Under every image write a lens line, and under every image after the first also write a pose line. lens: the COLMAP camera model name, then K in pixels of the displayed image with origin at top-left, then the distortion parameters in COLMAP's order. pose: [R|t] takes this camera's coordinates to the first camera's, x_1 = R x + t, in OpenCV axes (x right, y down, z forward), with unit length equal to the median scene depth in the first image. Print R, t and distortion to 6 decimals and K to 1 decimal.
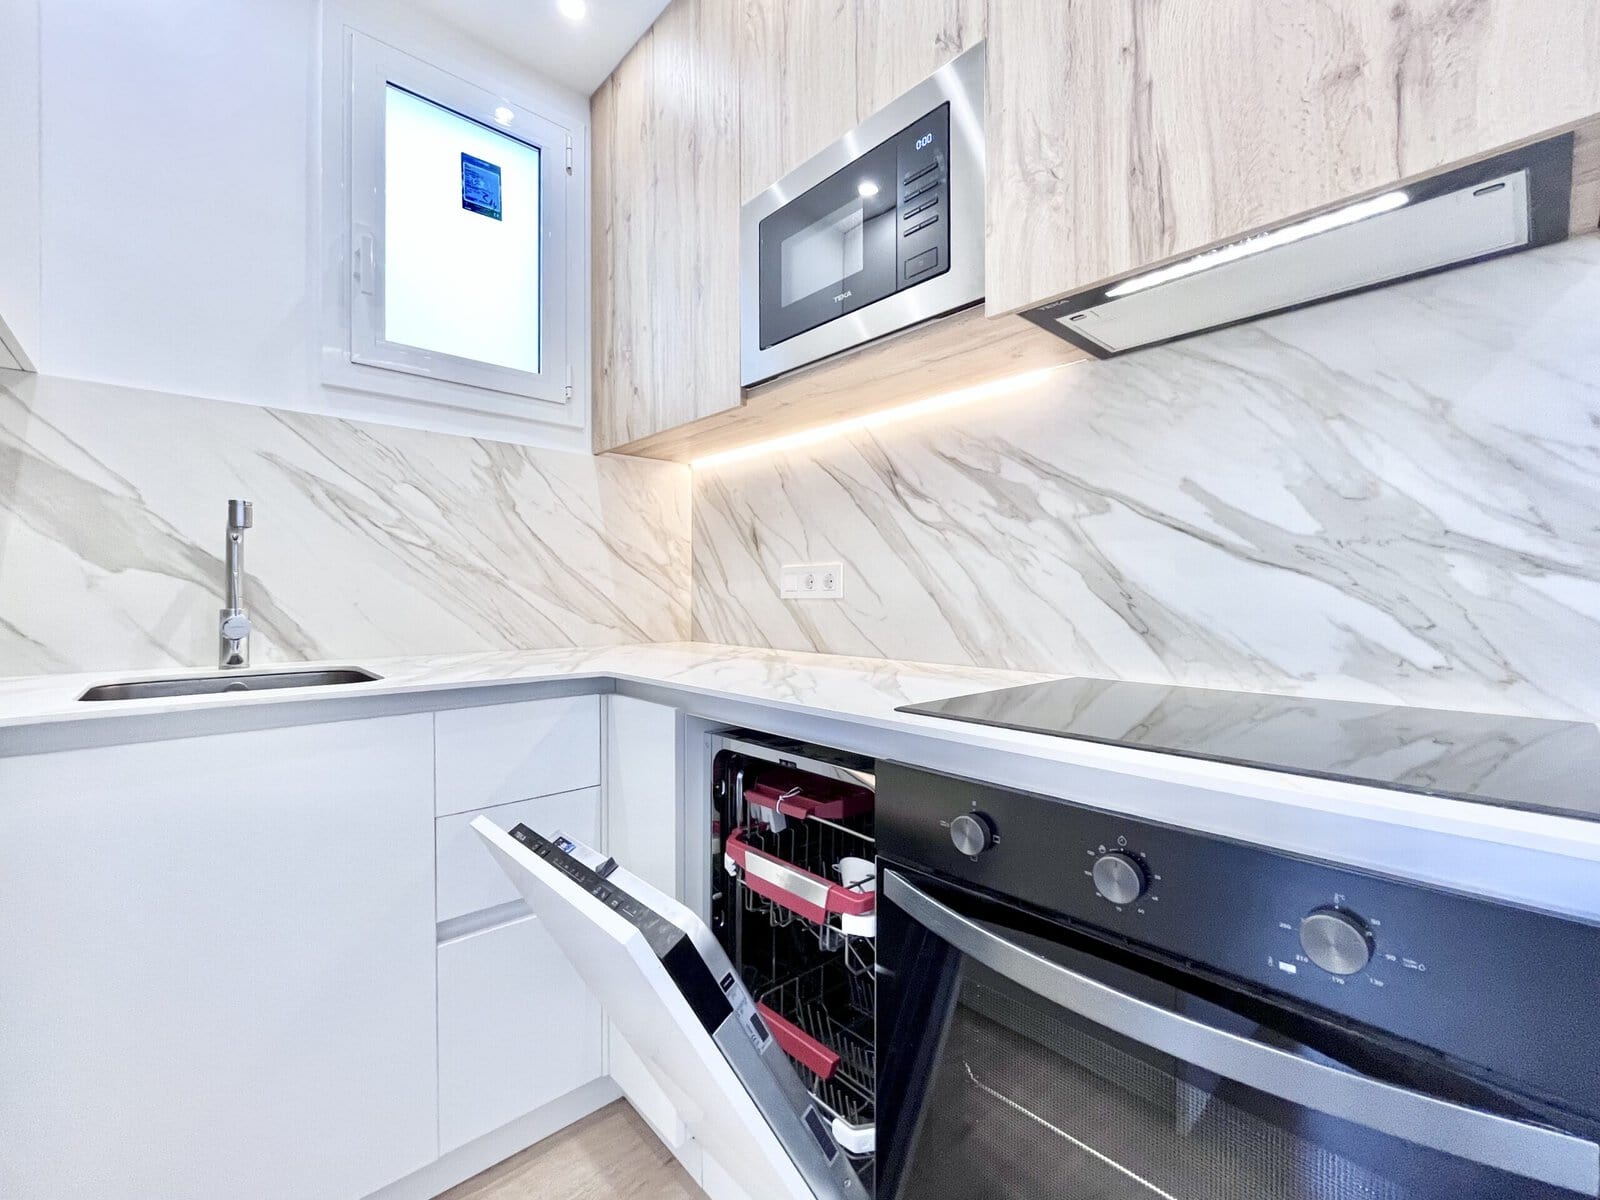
lens RADIAL K [[671.6, 0, 797.7], [0, 671.6, 605.0], [0, 0, 1]] dist [-0.003521, 0.000560]
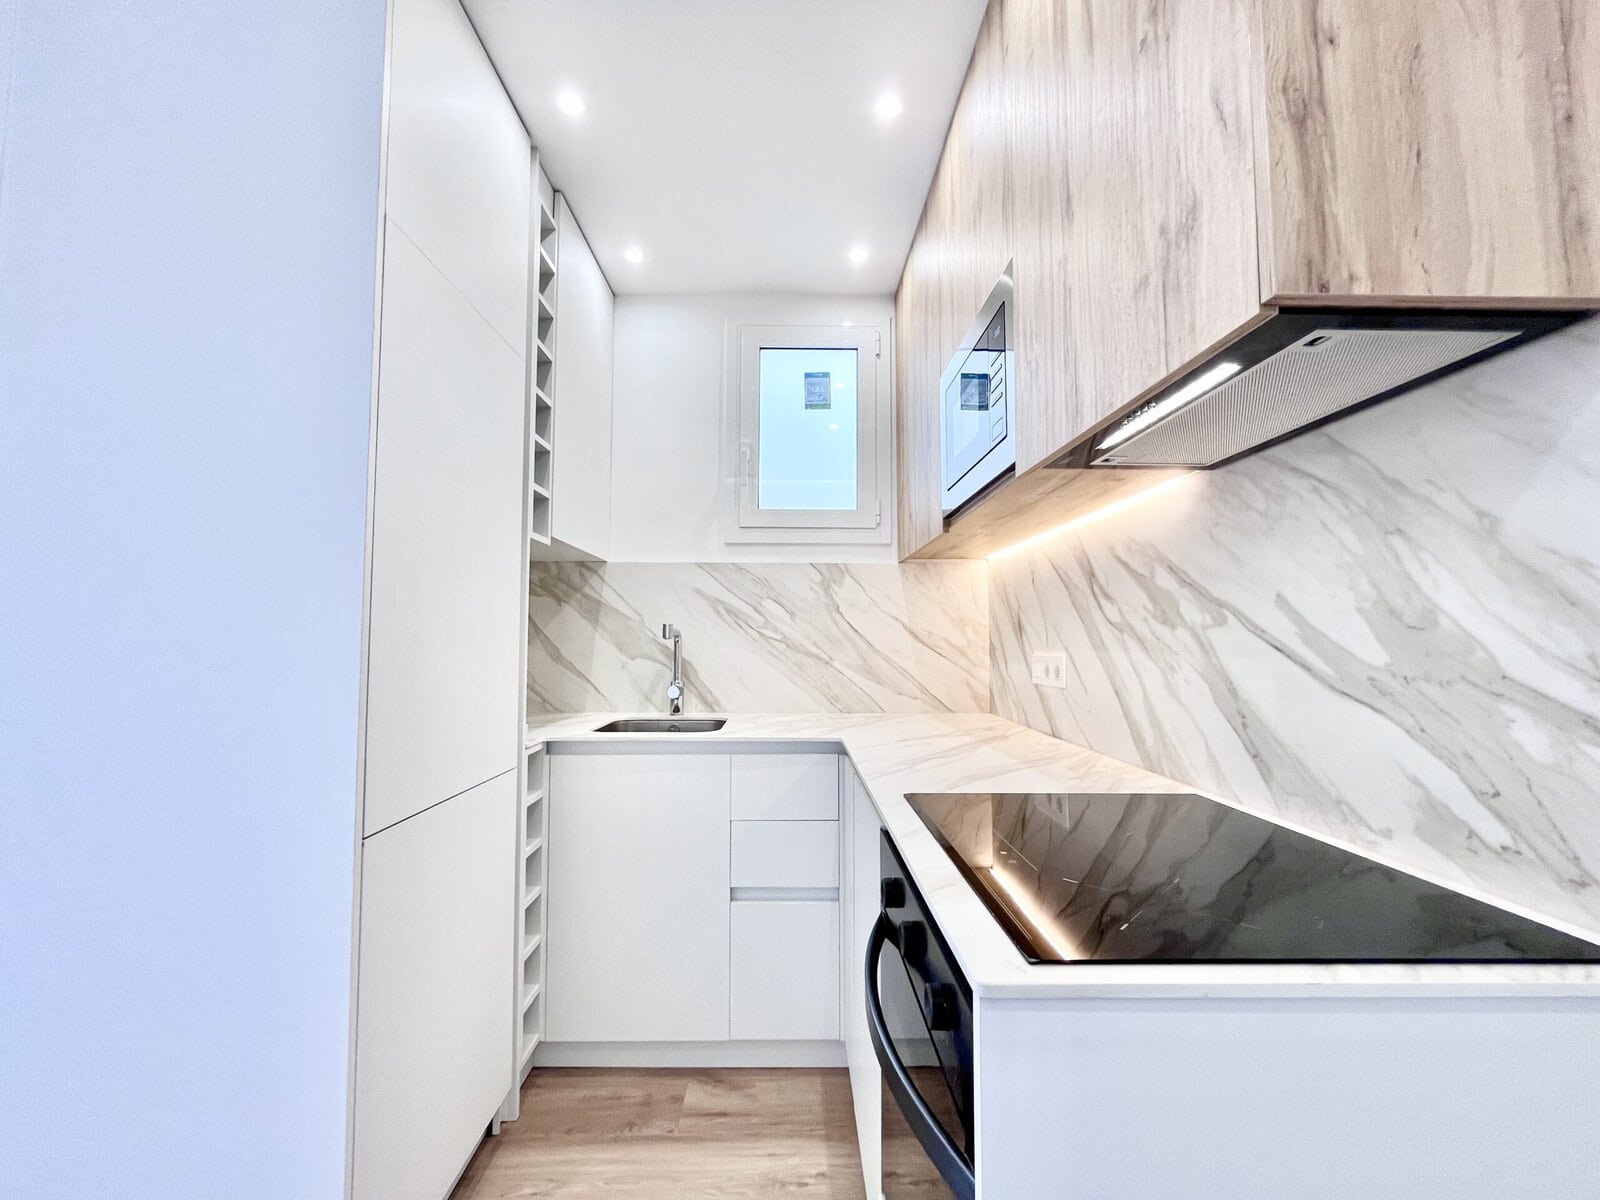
lens RADIAL K [[671.6, 0, 797.7], [0, 671.6, 602.8], [0, 0, 1]] dist [-0.003521, 0.000560]
pose [[0.744586, -0.034449, -0.666637, 0.565378], [-0.010977, 0.997901, -0.063827, -0.088752], [0.667436, 0.054843, 0.742645, -0.105942]]
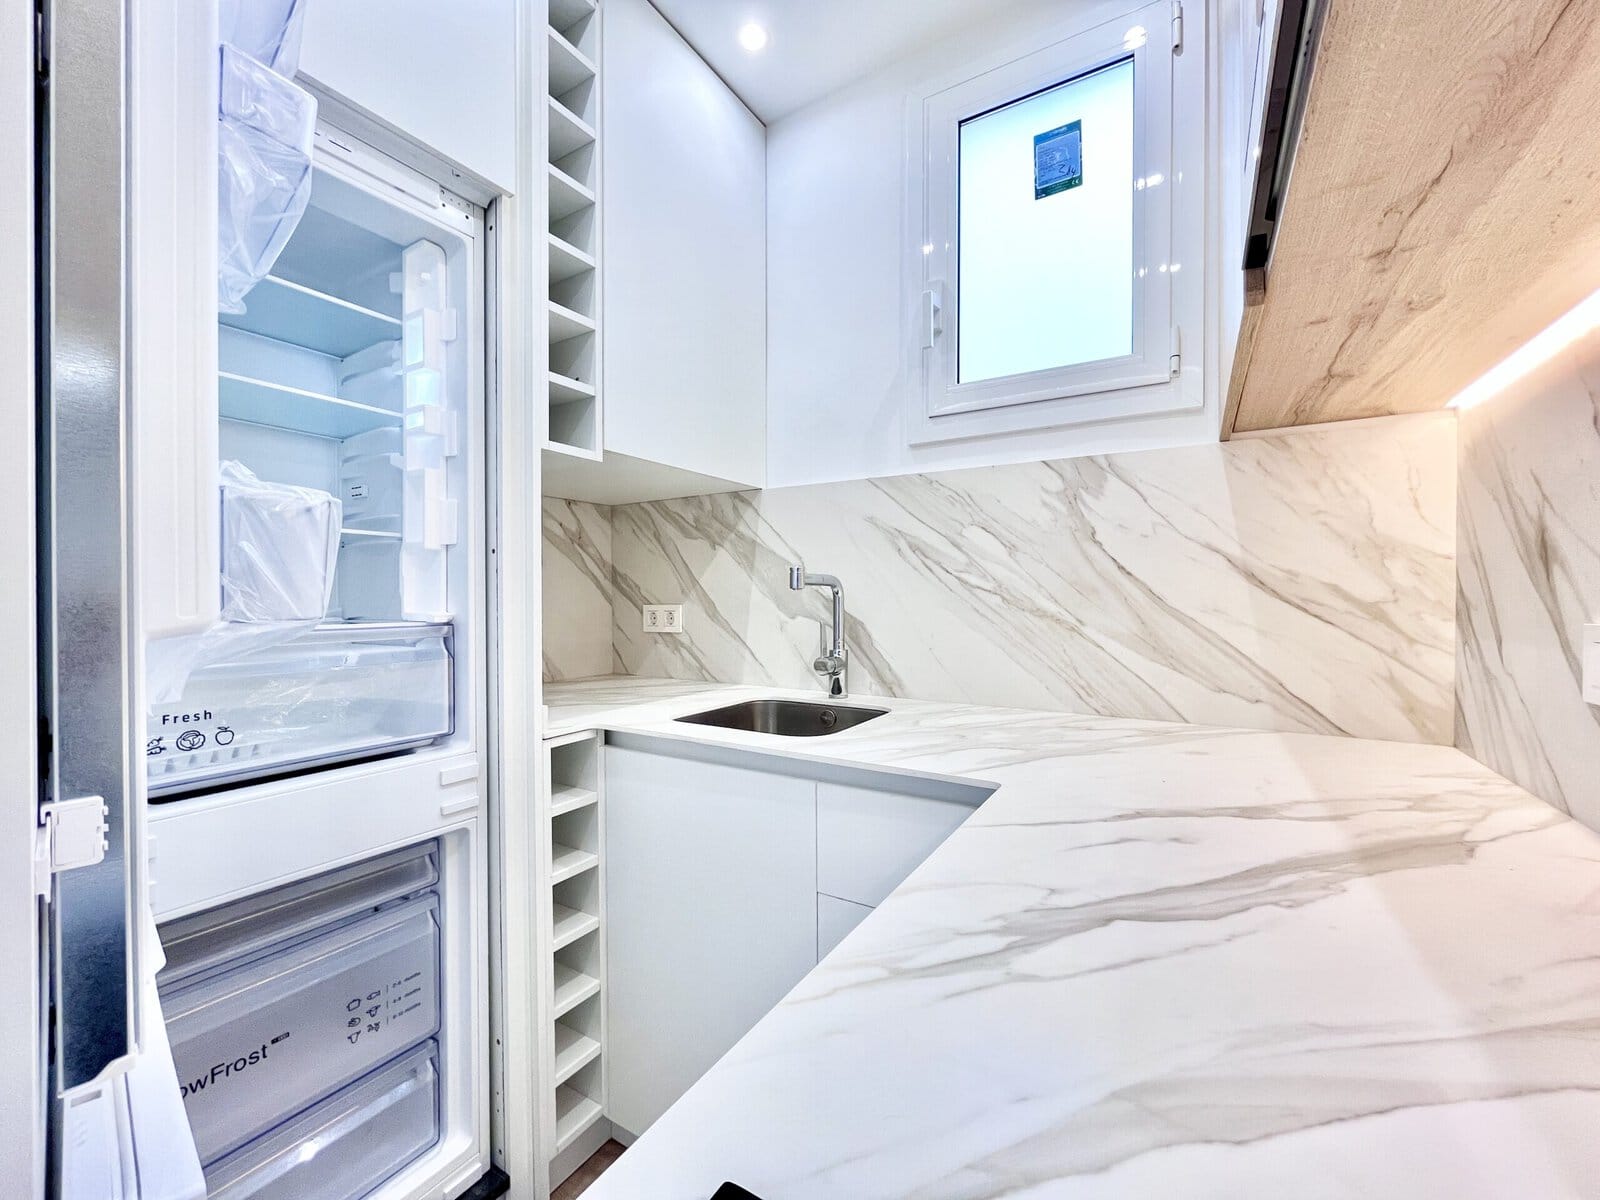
lens RADIAL K [[671.6, 0, 773.4], [0, 671.6, 602.5], [0, 0, 1]] dist [-0.003521, 0.000560]
pose [[0.269030, 0.011869, -0.963059, 0.313437], [-0.010207, 0.999903, 0.009472, -0.090238], [0.963078, 0.007282, 0.269125, 0.544163]]
